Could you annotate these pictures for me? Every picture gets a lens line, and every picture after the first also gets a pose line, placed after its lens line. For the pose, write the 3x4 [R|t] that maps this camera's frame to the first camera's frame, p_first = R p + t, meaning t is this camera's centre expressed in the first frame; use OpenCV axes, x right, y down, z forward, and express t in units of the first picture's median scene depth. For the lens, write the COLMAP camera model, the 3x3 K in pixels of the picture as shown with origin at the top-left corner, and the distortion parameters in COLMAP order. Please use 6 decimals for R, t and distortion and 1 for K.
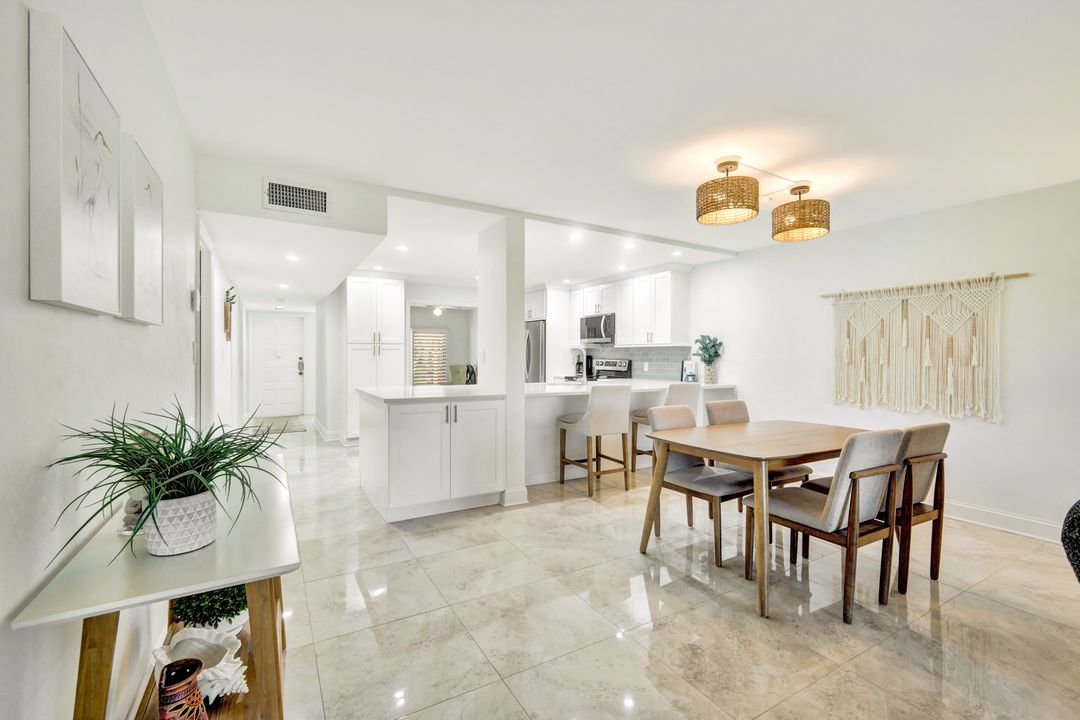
lens RADIAL K [[467.3, 0, 540.2], [0, 467.3, 357.4], [0, 0, 1]] dist [0.023427, 0.000141]
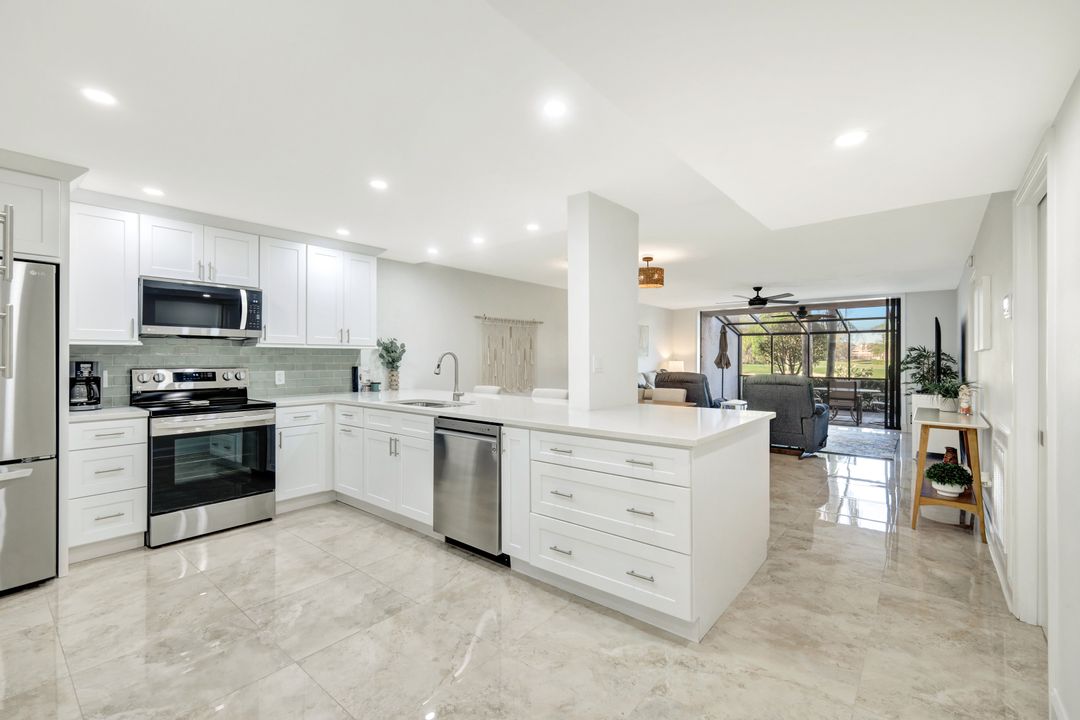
lens RADIAL K [[468.4, 0, 539.8], [0, 468.4, 355.2], [0, 0, 1]] dist [0.006174, 0.000520]
pose [[-0.346250, 0.000648, 0.938142, -0.563308], [0.002166, 0.999998, 0.000109, -0.011646], [-0.938140, 0.002070, -0.346251, 0.959466]]
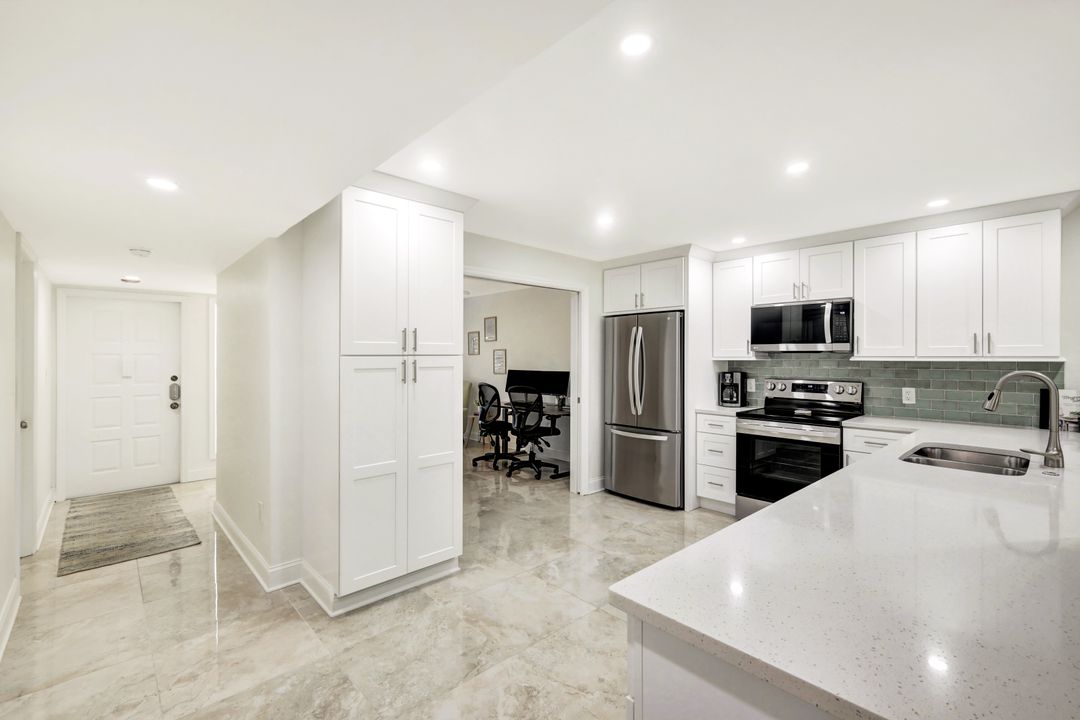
lens RADIAL K [[468.4, 0, 539.8], [0, 468.4, 355.2], [0, 0, 1]] dist [0.006174, 0.000520]
pose [[0.974897, -0.003223, 0.222633, -0.349135], [0.005286, 0.999948, -0.008669, -0.027288], [-0.222594, 0.009628, 0.974864, 0.601968]]
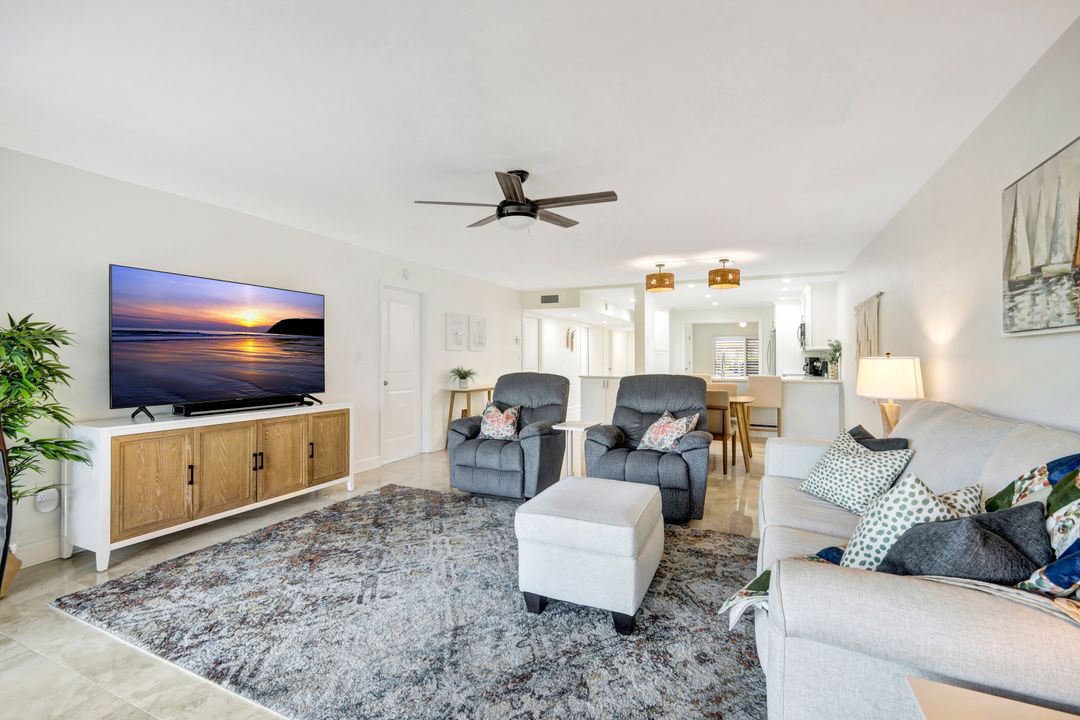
lens RADIAL K [[466.1, 0, 553.1], [0, 466.1, 361.0], [0, 0, 1]] dist [0.000273, 0.000204]
pose [[0.592350, -0.001650, -0.805679, 0.831285], [-0.002195, 0.999991, -0.003662, 0.012668], [0.805678, 0.003938, 0.592341, -0.282451]]
